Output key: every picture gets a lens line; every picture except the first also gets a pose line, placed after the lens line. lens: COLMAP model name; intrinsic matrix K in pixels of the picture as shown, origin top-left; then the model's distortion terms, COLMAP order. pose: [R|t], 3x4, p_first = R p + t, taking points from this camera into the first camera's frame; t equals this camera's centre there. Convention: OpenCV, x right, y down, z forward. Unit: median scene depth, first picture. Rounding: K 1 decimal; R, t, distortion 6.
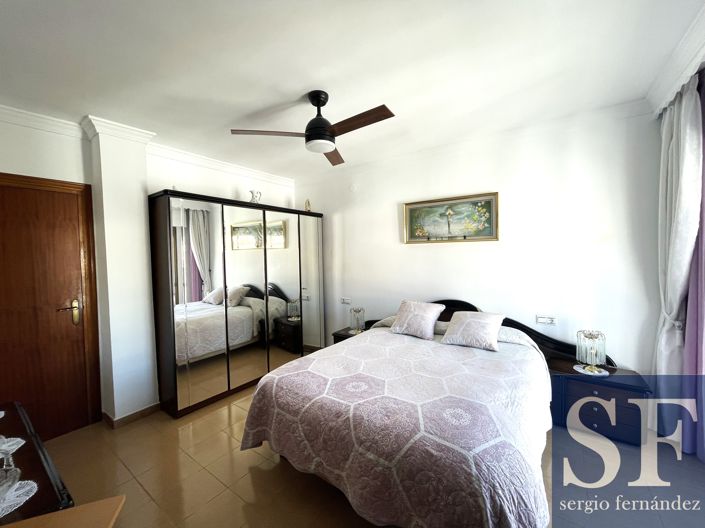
lens RADIAL K [[285.6, 0, 351.9], [0, 285.6, 261.9], [0, 0, 1]] dist [-0.001122, -0.000451]
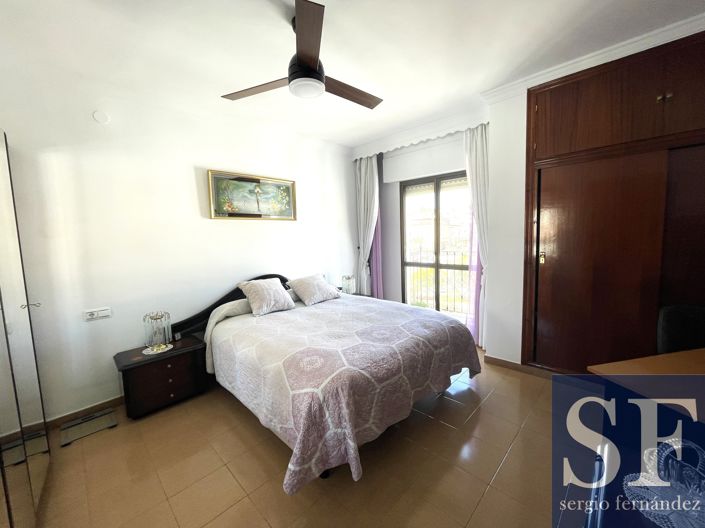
lens RADIAL K [[285.6, 0, 351.9], [0, 285.6, 261.9], [0, 0, 1]] dist [-0.001122, -0.000451]
pose [[0.150970, -0.081056, 0.985210, -0.685991], [0.056524, 0.995710, 0.073258, 0.028114], [-0.986921, 0.044628, 0.154904, 0.555671]]
